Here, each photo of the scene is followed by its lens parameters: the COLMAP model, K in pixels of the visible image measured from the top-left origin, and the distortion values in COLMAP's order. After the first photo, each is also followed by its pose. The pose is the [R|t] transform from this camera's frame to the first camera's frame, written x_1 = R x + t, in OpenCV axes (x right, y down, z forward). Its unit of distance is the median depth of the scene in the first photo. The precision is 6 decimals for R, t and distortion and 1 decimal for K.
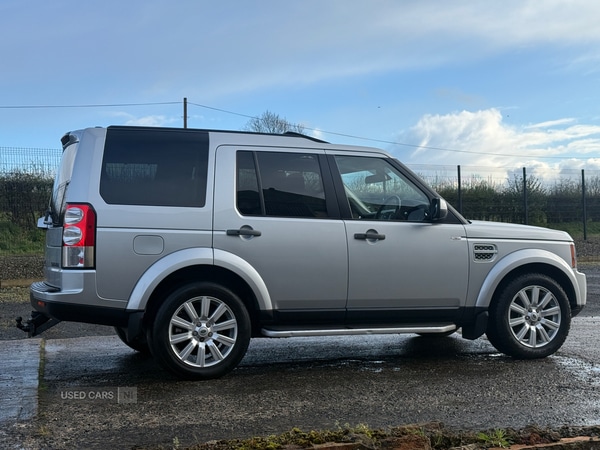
lens RADIAL K [[871.5, 0, 285.5], [0, 871.5, 213.7], [0, 0, 1]] dist [0.122379, -0.023800]
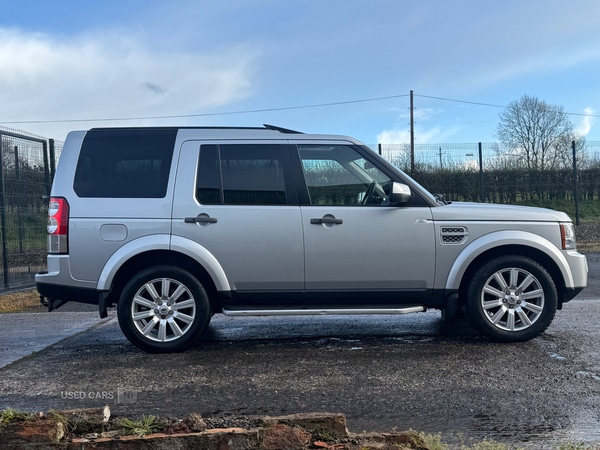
lens RADIAL K [[775.3, 0, 300.3], [0, 775.3, 208.9], [0, 0, 1]] dist [0.115672, 0.003189]
pose [[0.951628, -0.019910, -0.306606, 0.357021], [0.025479, 0.999575, 0.014171, -0.002833], [0.306193, -0.021297, 0.951731, 0.107214]]
